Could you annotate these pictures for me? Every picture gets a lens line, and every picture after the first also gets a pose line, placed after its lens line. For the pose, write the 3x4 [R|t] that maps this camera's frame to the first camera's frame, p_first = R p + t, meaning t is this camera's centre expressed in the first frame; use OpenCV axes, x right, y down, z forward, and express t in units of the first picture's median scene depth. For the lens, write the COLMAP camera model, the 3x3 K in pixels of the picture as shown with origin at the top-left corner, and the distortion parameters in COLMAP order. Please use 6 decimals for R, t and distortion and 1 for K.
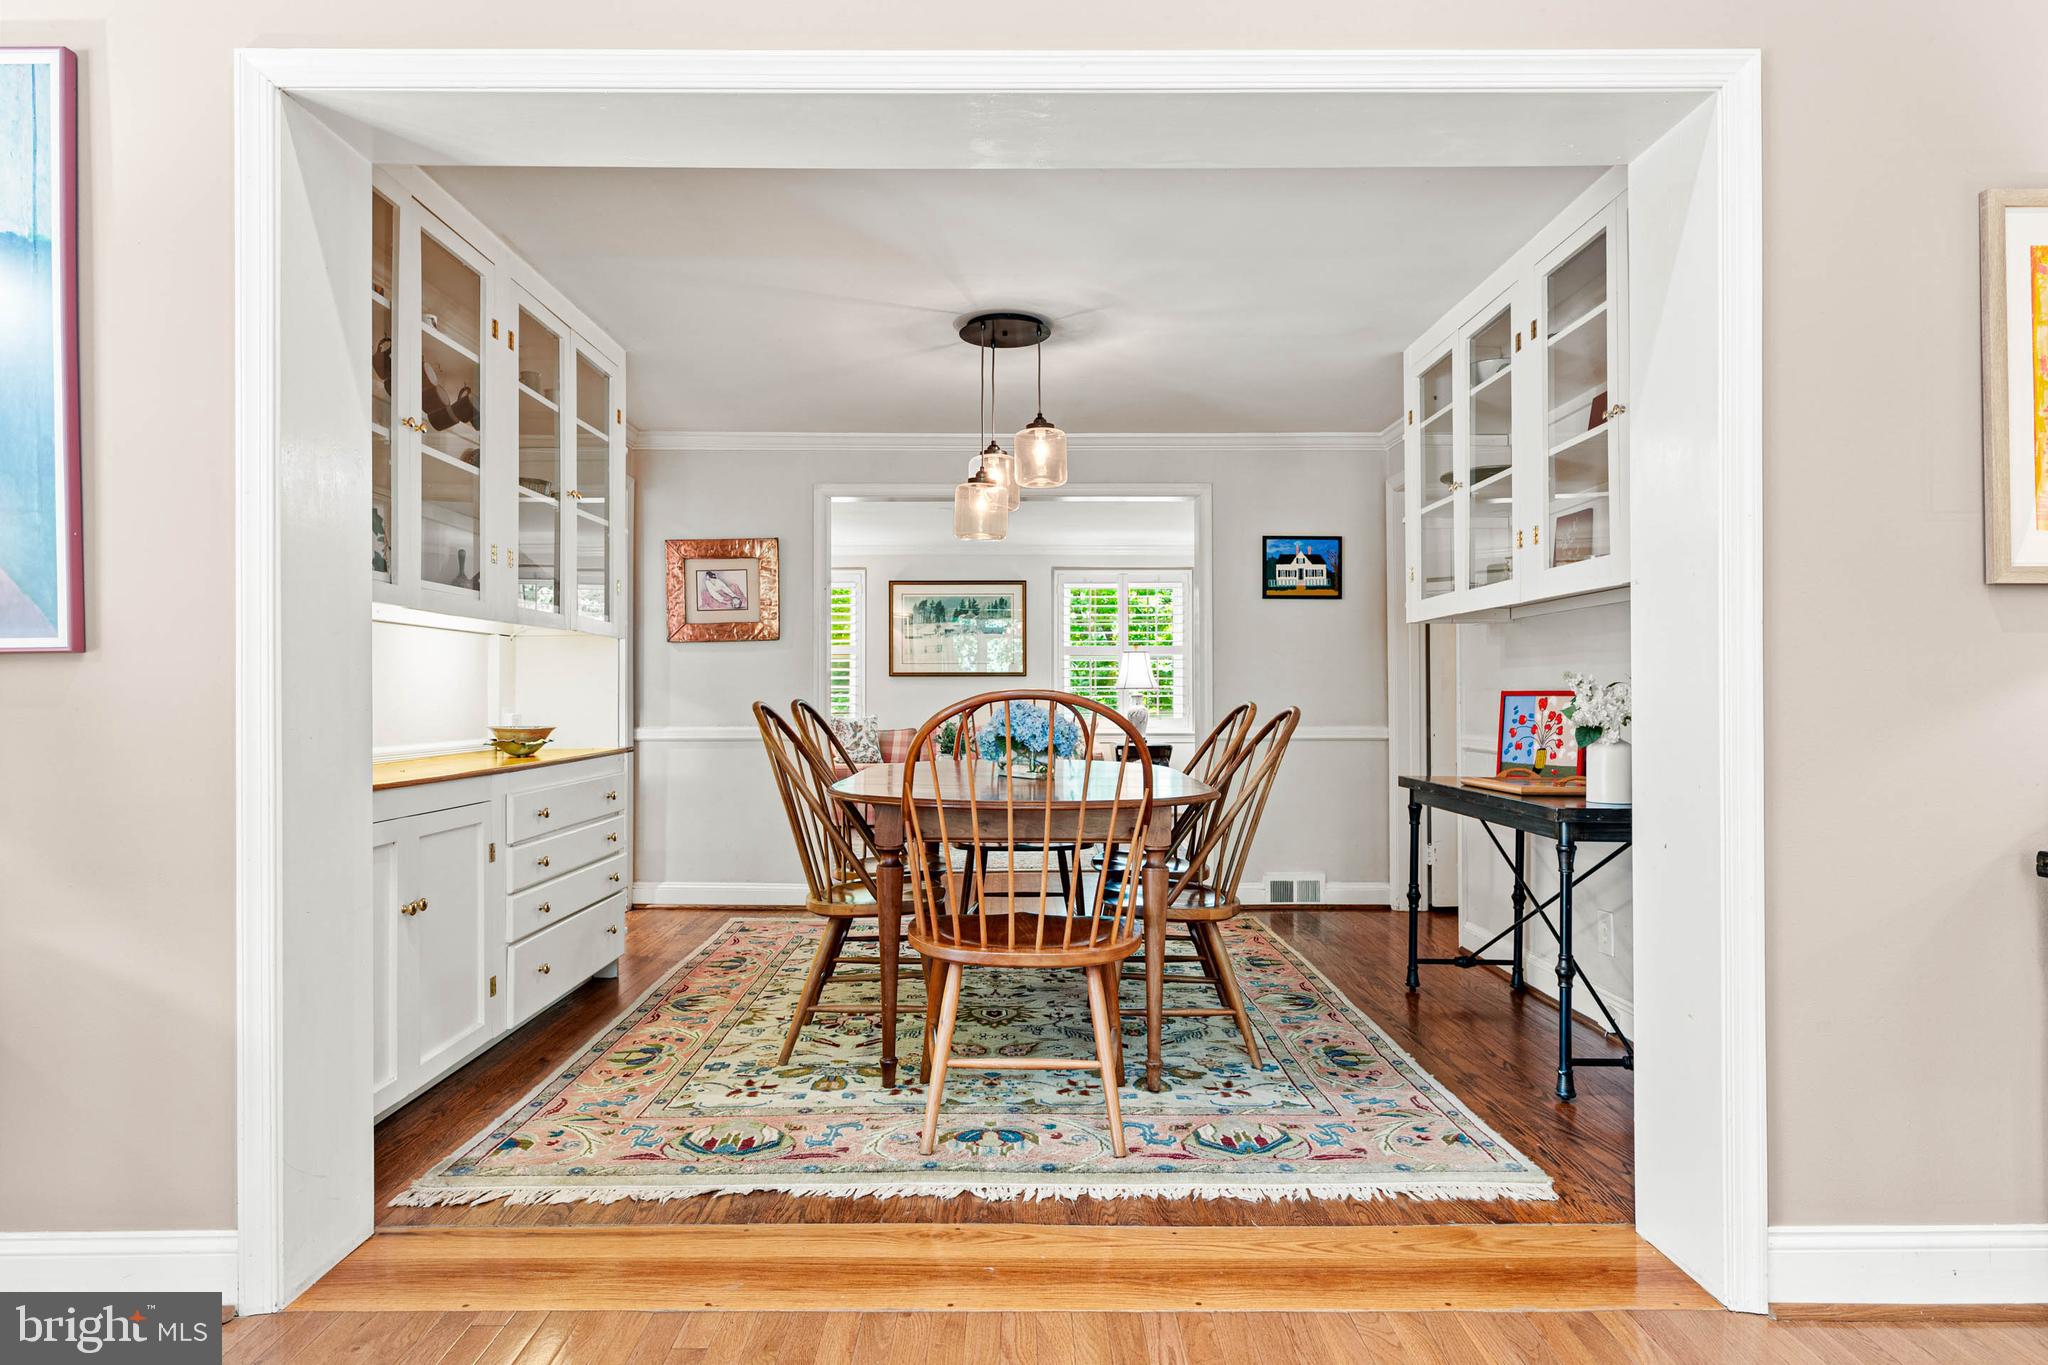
lens RADIAL K [[1190.6, 0, 1023.0], [0, 1190.6, 689.9], [0, 0, 1]] dist [-0.000948, 0.000914]
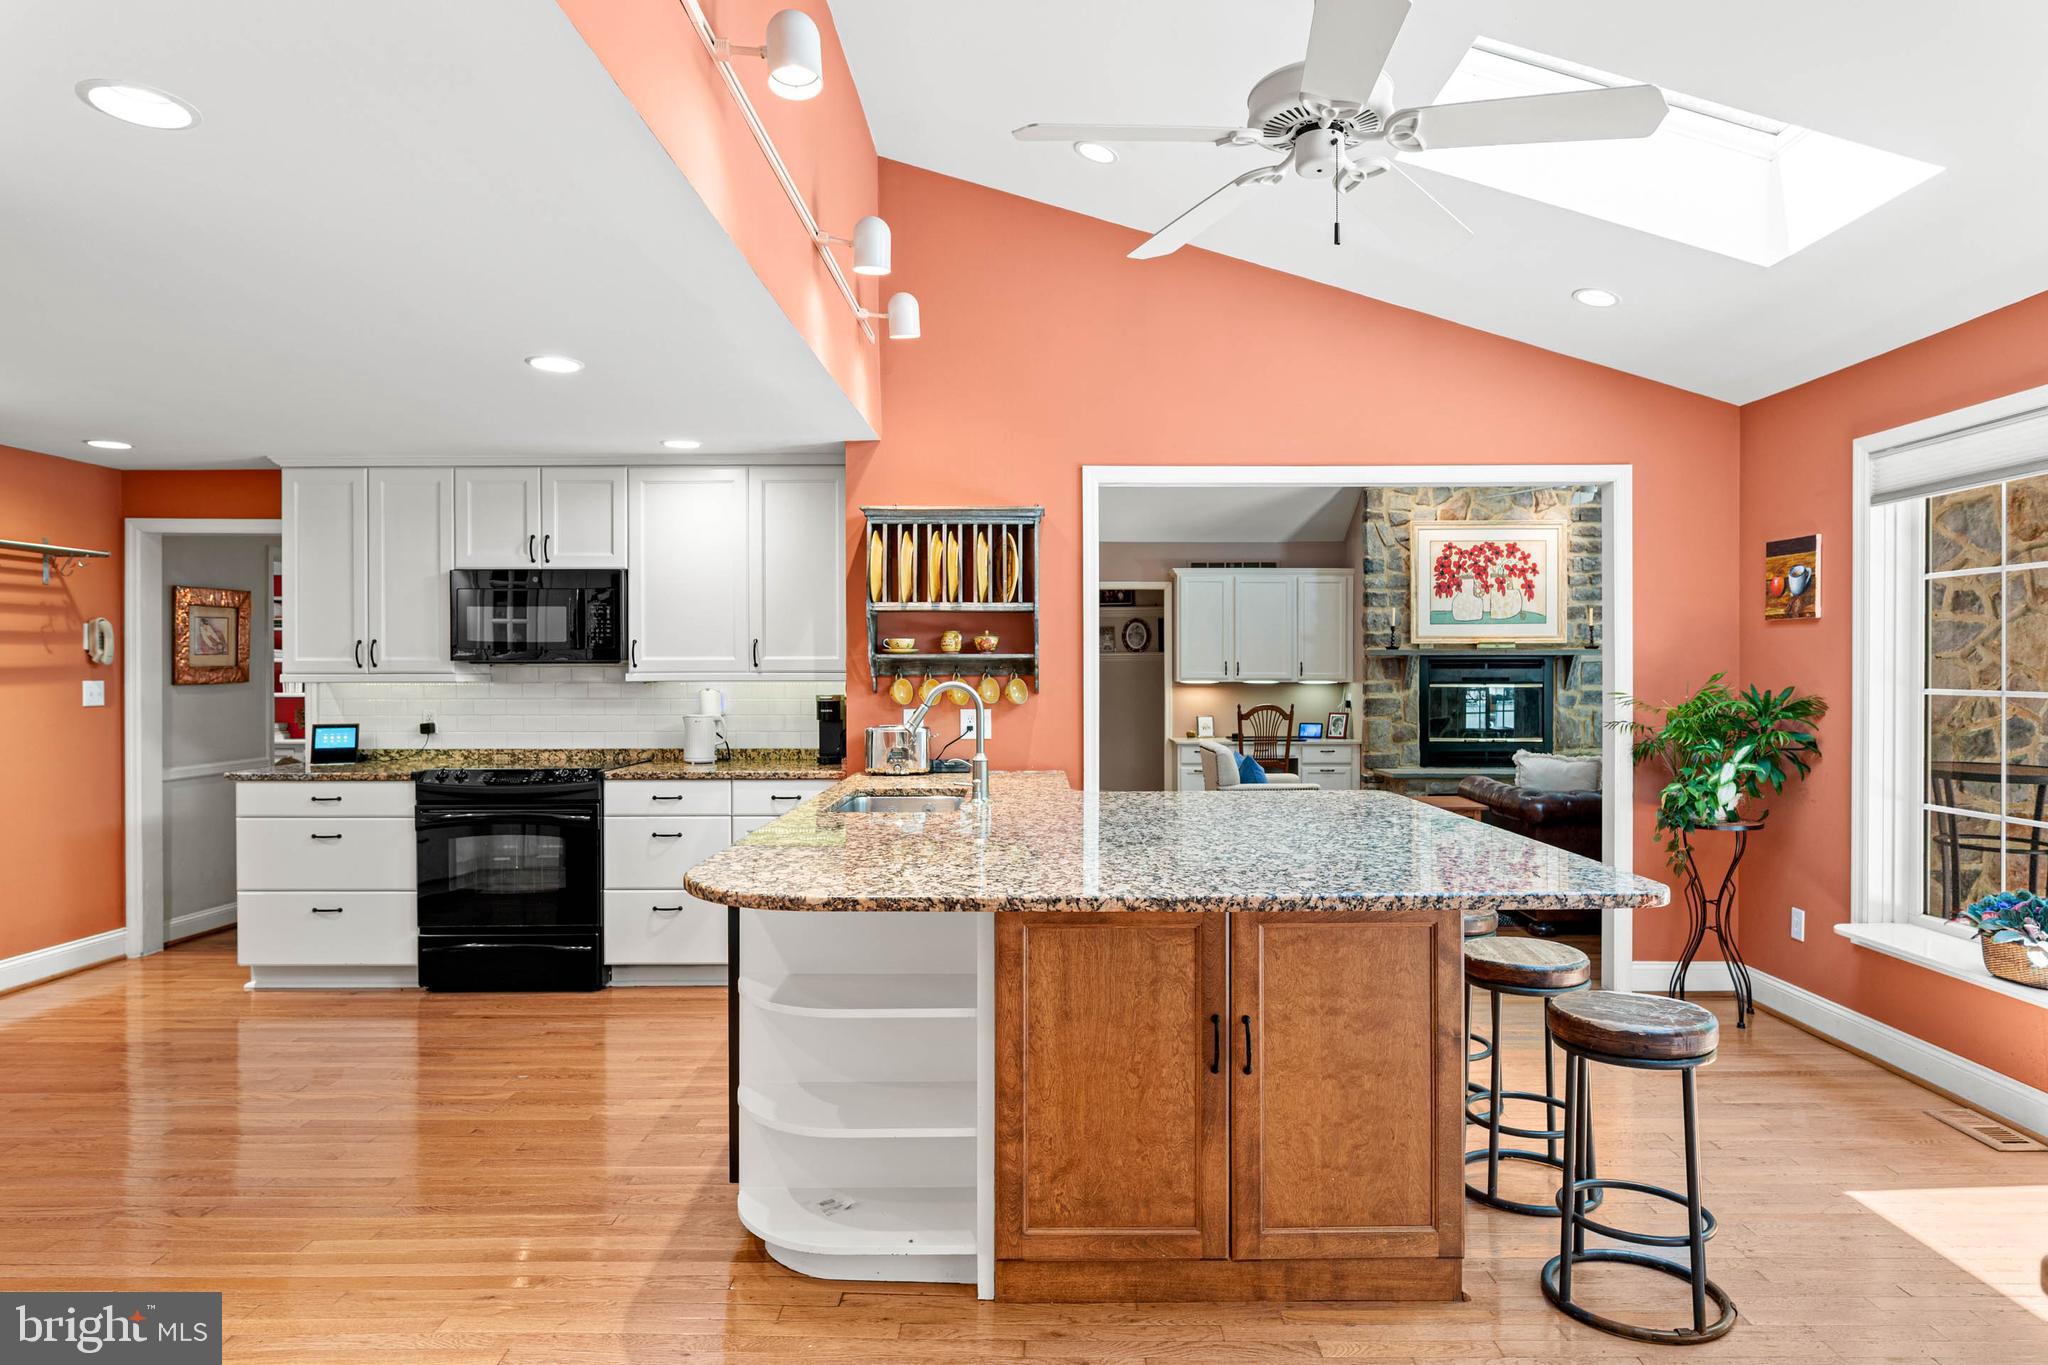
lens RADIAL K [[1190.6, 0, 1074.1], [0, 1190.6, 673.2], [0, 0, 1]] dist [-0.000948, 0.000914]
pose [[-0.001245, -0.001632, 0.999998, -1.339784], [-0.000818, 0.999998, 0.001631, -0.052548], [-0.999999, -0.000816, -0.001246, 0.220915]]
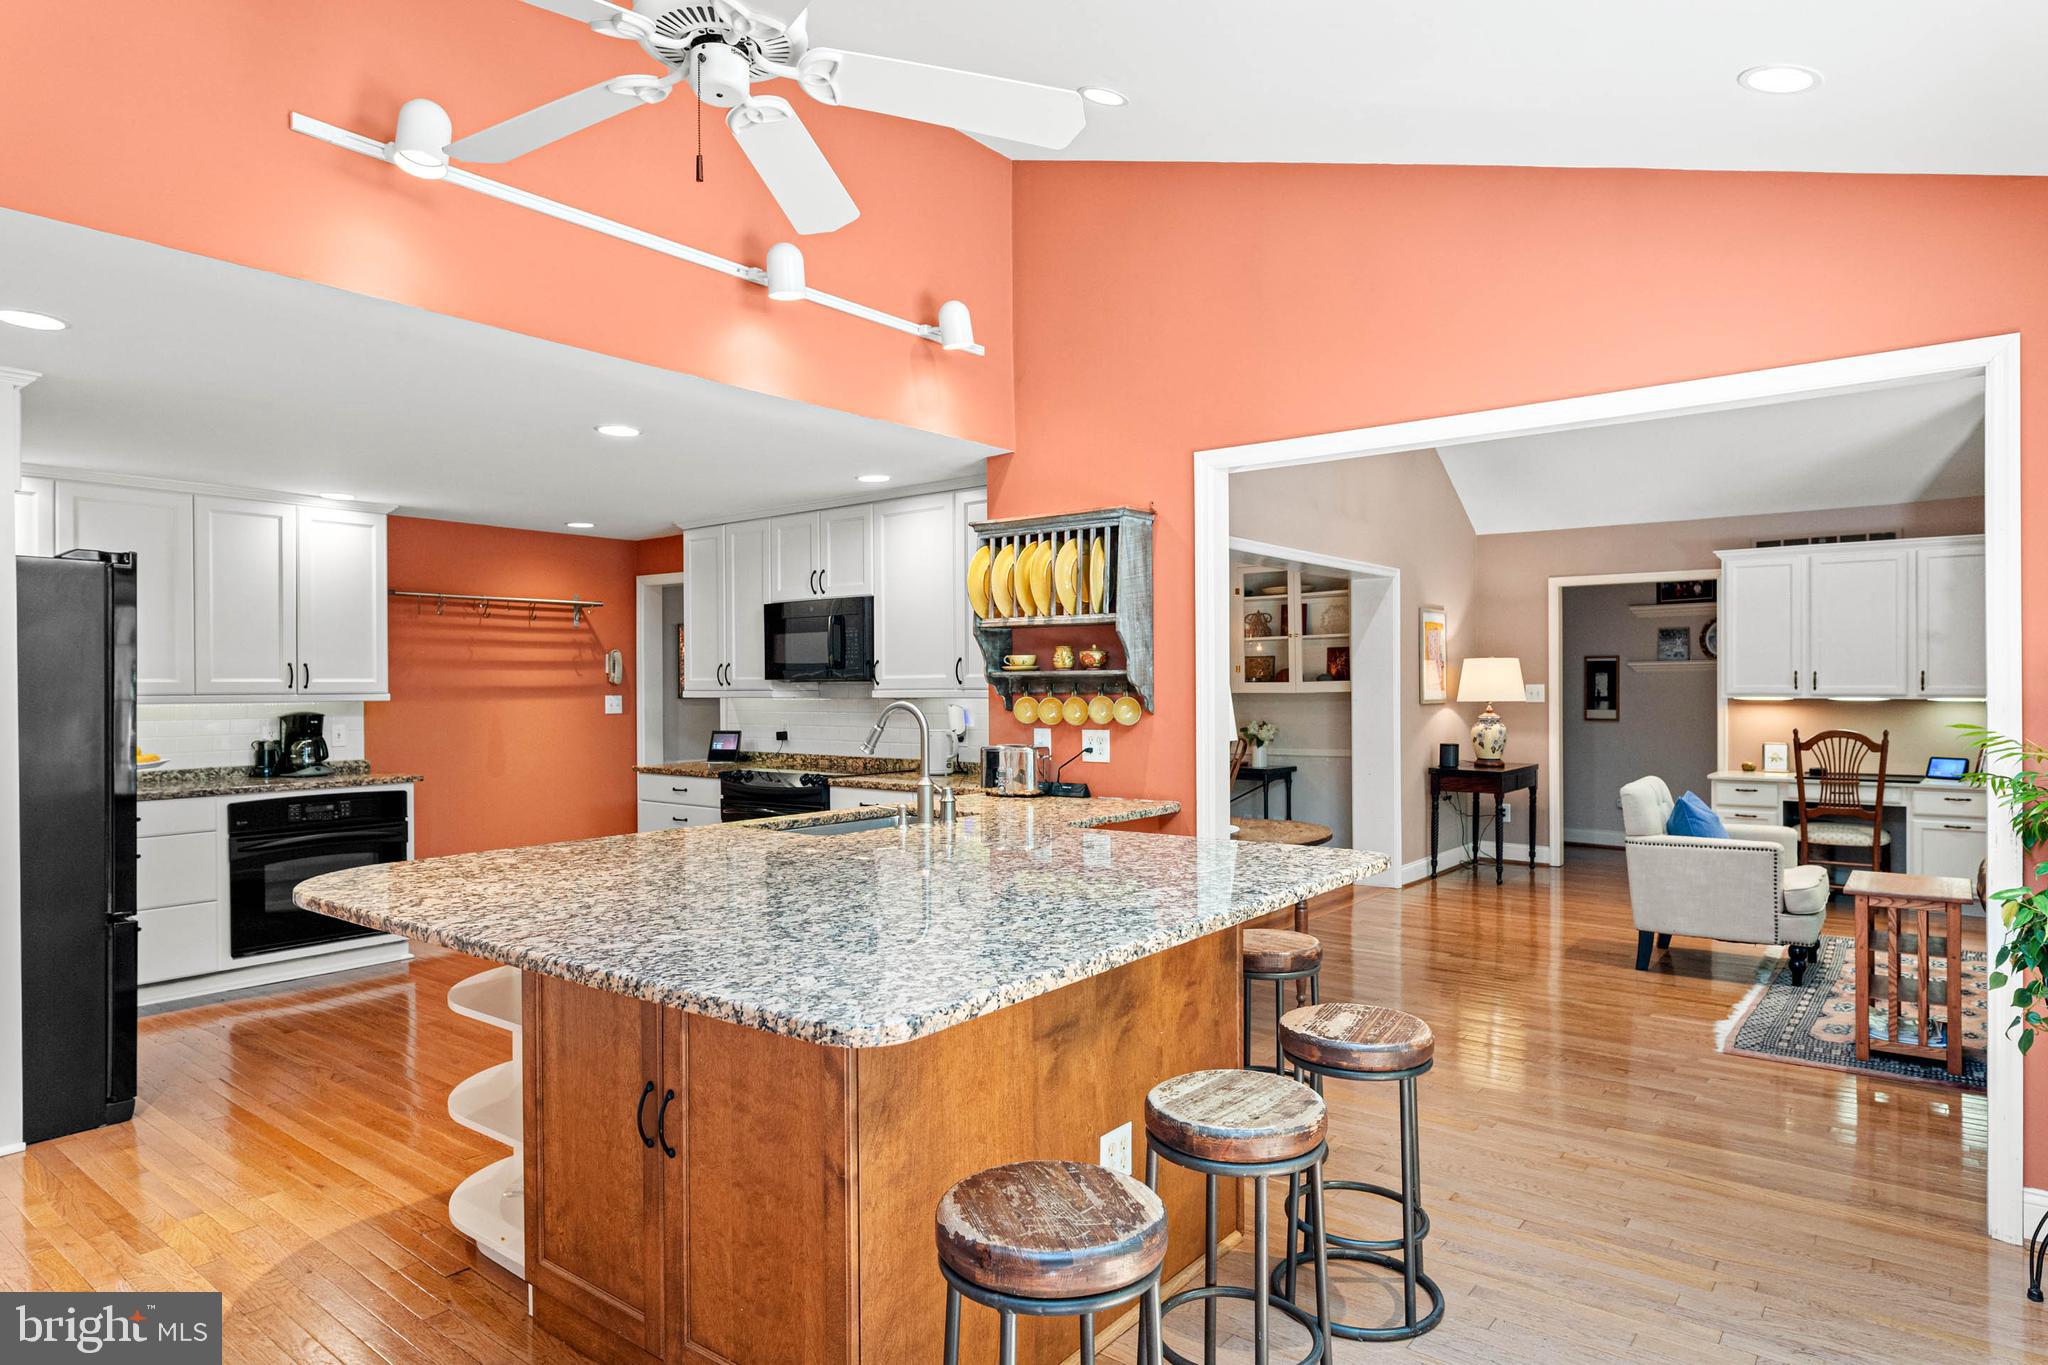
lens RADIAL K [[1190.6, 0, 1018.8], [0, 1190.6, 689.5], [0, 0, 1]] dist [-0.000948, 0.000914]
pose [[0.624659, -0.005892, 0.780876, -1.133093], [0.003242, 0.999982, 0.004952, -0.056285], [-0.780891, -0.000562, 0.624667, -0.164819]]
